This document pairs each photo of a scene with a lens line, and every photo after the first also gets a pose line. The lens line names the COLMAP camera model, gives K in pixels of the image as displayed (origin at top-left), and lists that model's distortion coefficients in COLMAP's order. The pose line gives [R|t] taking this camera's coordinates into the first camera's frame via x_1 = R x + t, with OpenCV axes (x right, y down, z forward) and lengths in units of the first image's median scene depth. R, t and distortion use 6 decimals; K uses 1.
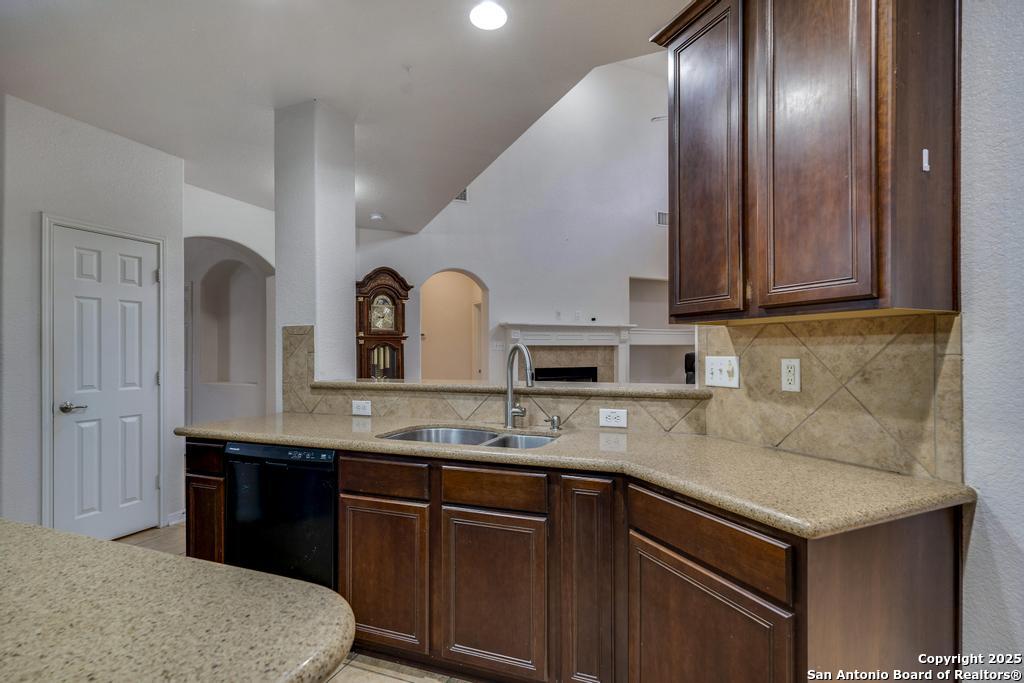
lens RADIAL K [[465.8, 0, 508.5], [0, 465.8, 347.6], [0, 0, 1]] dist [0.005030, -0.000991]
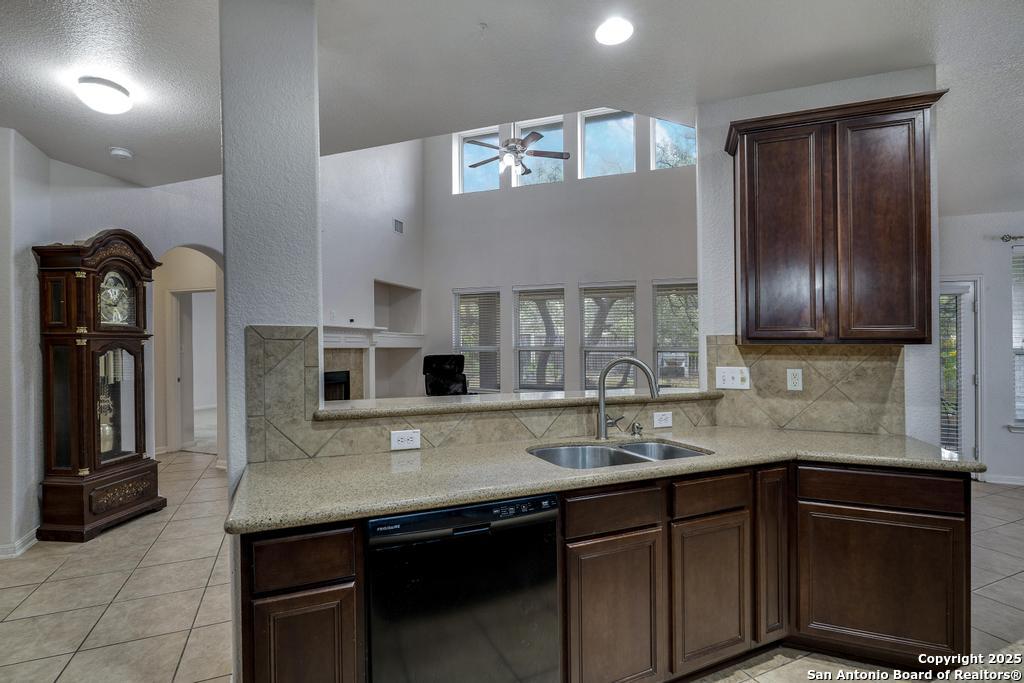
lens RADIAL K [[465.8, 0, 478.6], [0, 465.8, 339.7], [0, 0, 1]] dist [0.005030, -0.000991]
pose [[0.731181, 0.019624, 0.681901, -0.821427], [-0.010702, 0.999793, -0.017297, -0.023818], [-0.682099, 0.005350, 0.731240, 0.397566]]
